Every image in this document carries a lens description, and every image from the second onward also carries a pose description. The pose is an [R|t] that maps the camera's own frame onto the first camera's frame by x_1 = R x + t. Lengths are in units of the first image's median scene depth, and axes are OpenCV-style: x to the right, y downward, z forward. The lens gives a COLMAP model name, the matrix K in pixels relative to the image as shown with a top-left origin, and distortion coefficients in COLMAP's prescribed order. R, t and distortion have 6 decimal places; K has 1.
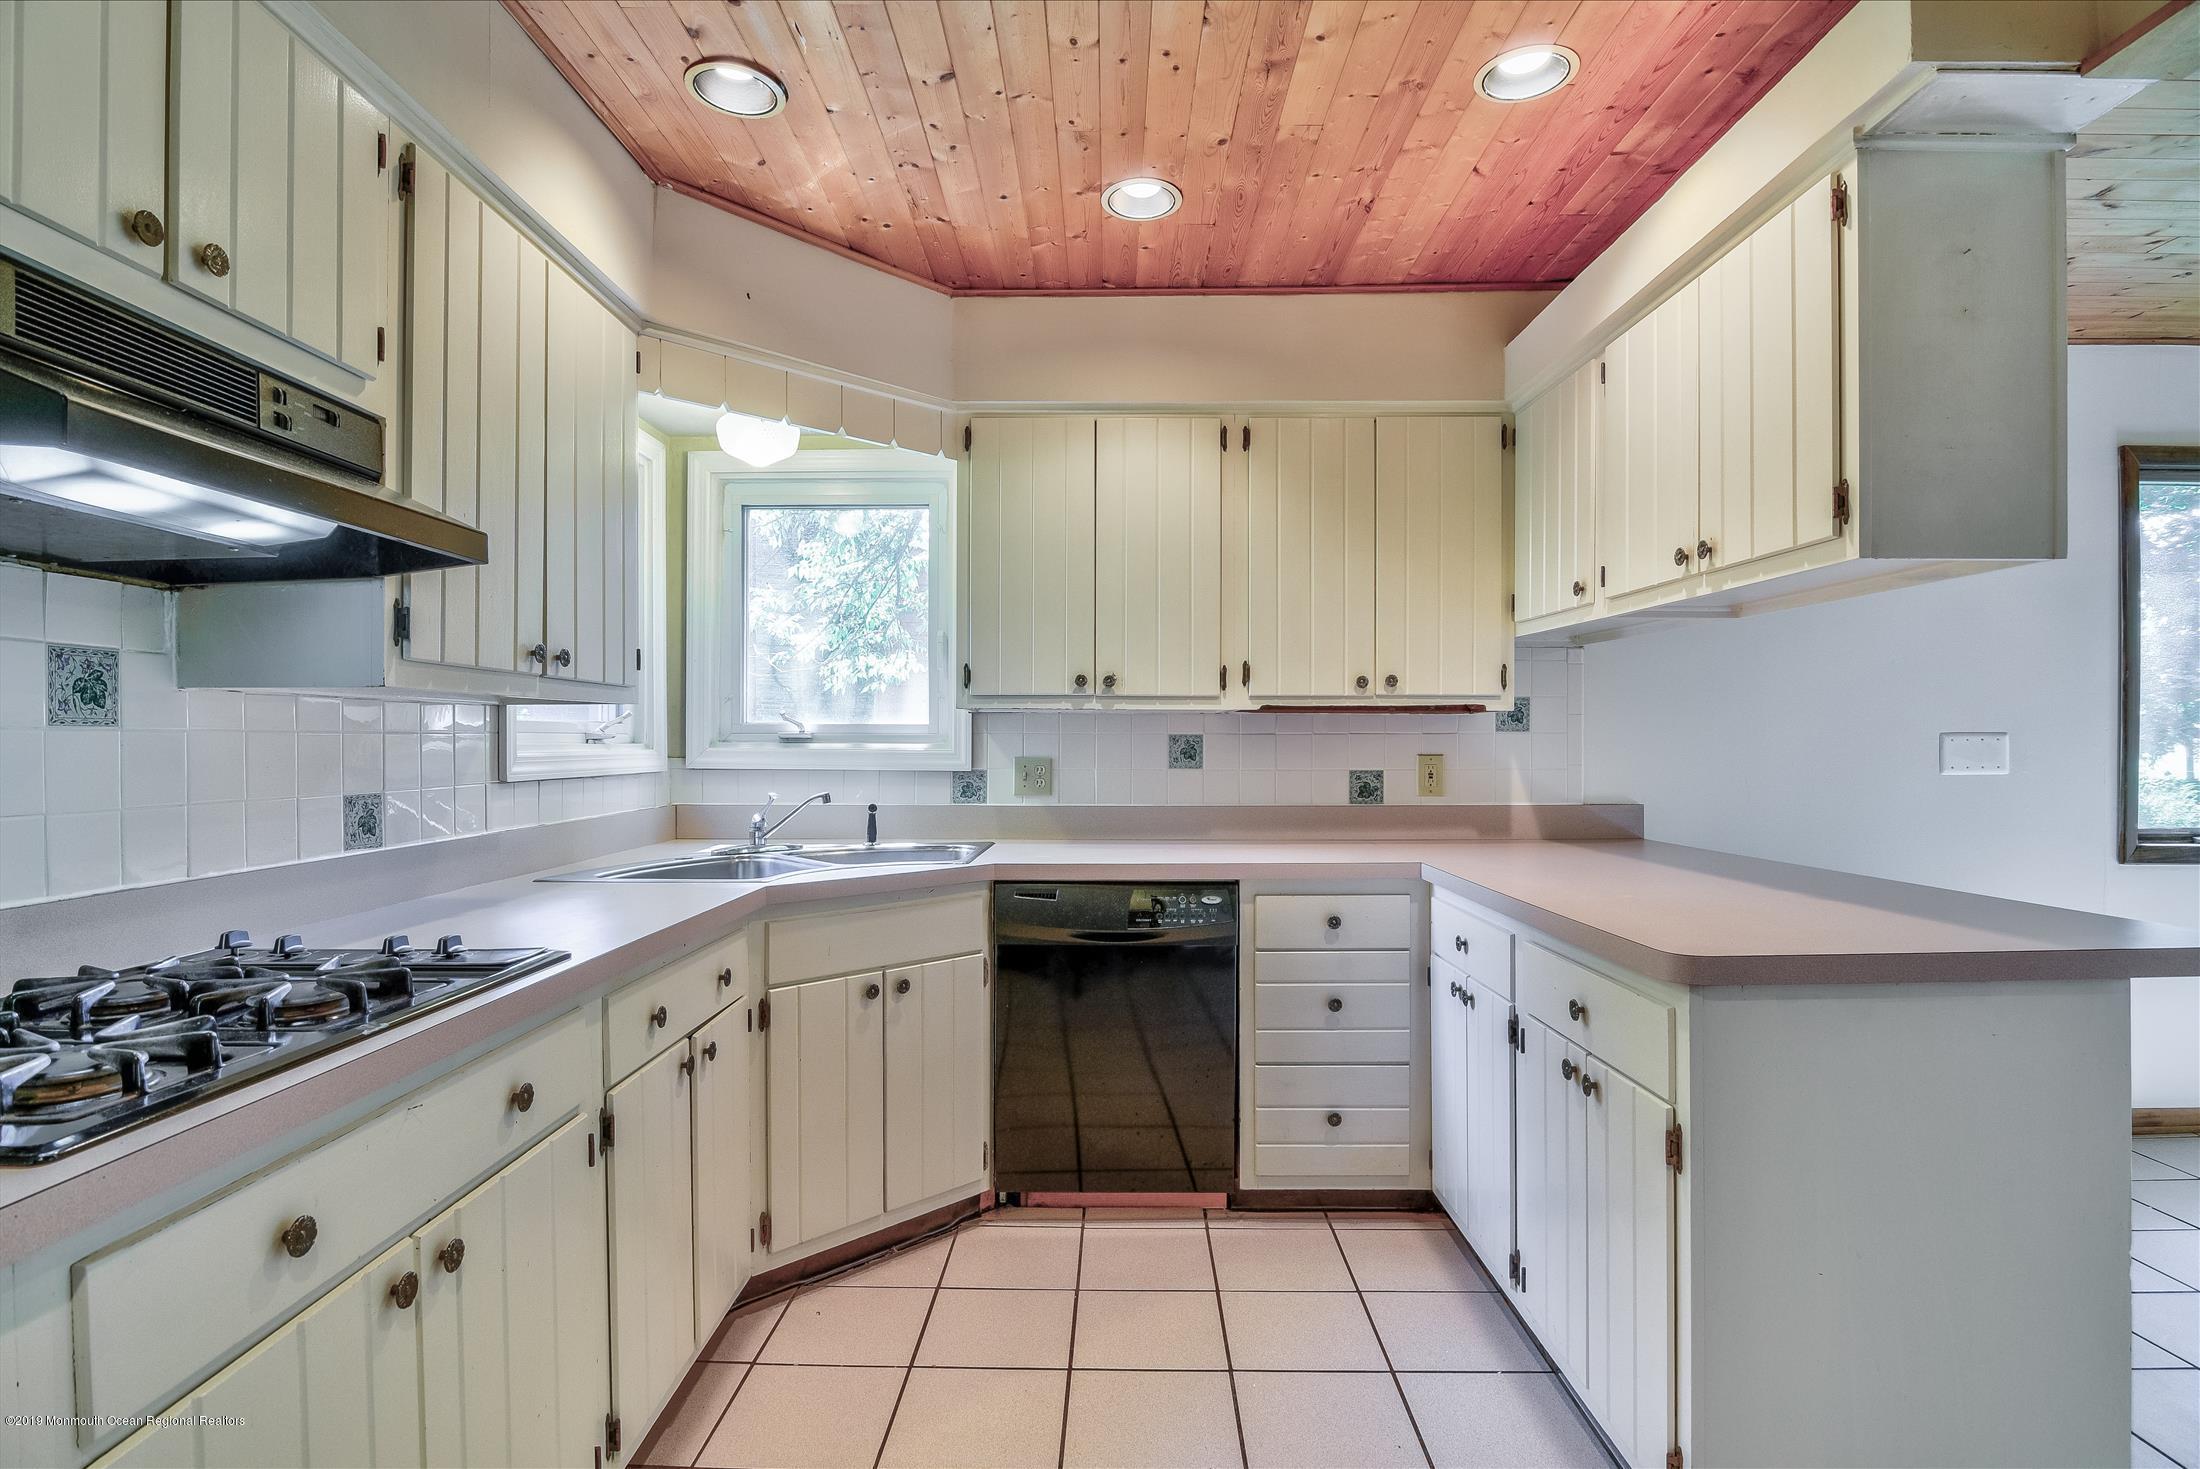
lens RADIAL K [[1085.4, 0, 1095.0], [0, 1085.4, 747.5], [0, 0, 1]] dist [-0.012348, -0.002132]
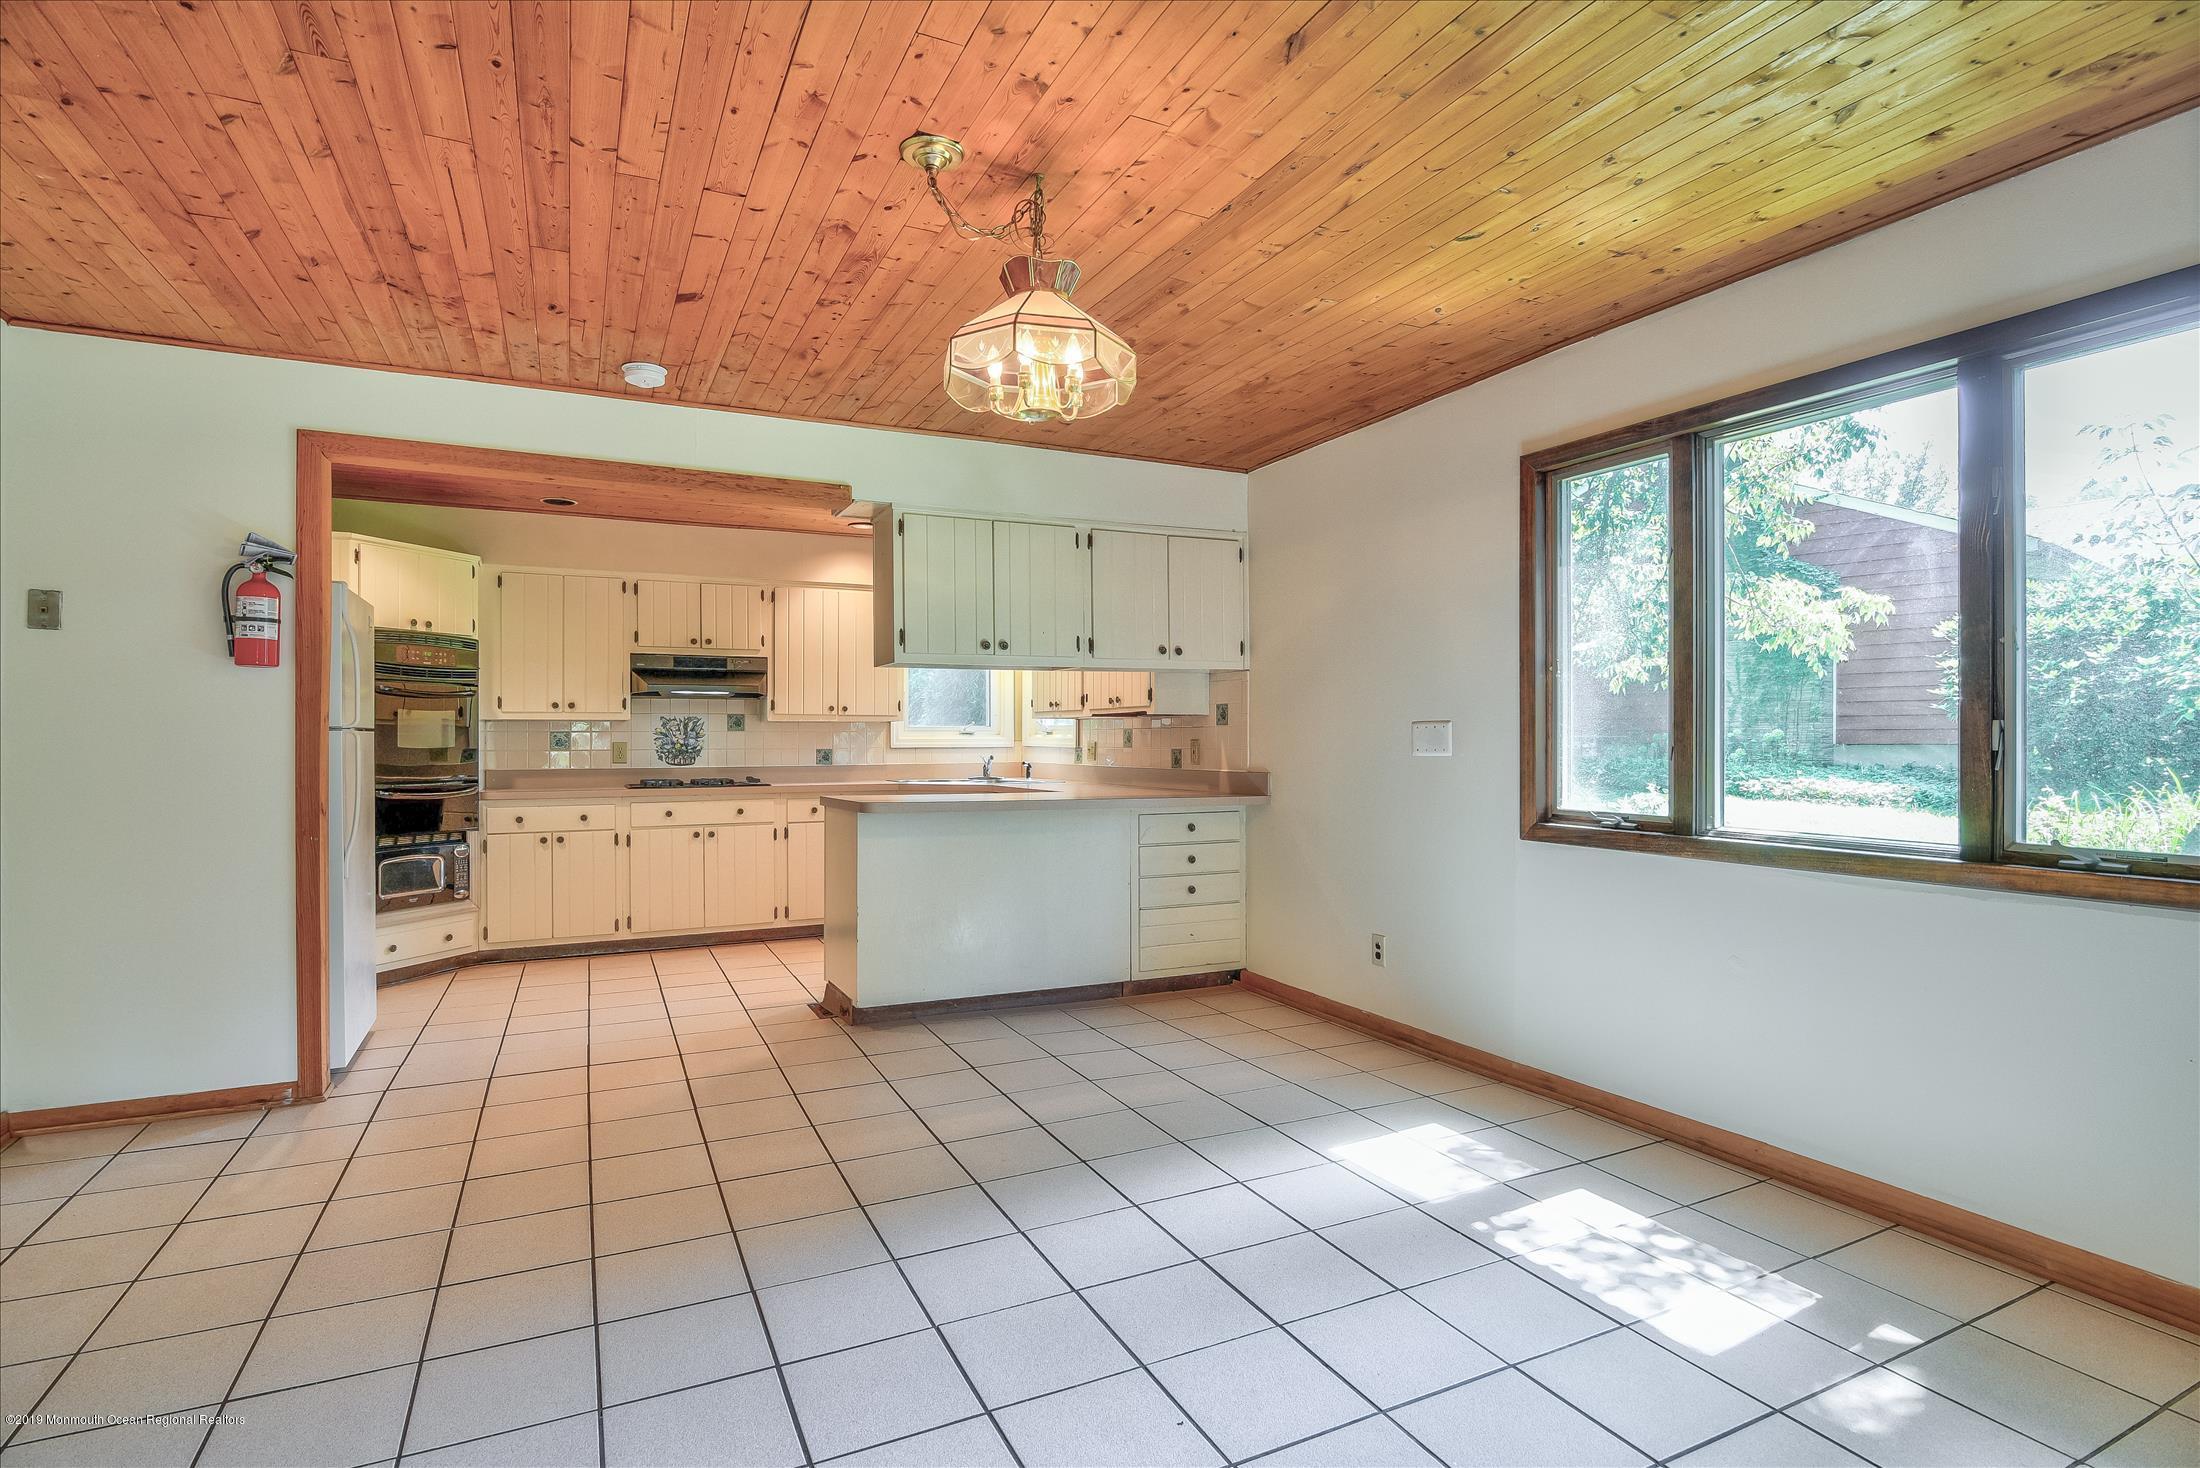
lens RADIAL K [[1085.4, 0, 1093.3], [0, 1085.4, 735.0], [0, 0, 1]] dist [-0.012348, -0.002132]
pose [[0.447544, -0.004514, -0.894251, 1.739587], [-0.002724, 0.999976, -0.006411, 0.010519], [0.894258, 0.005305, 0.447521, 0.115928]]
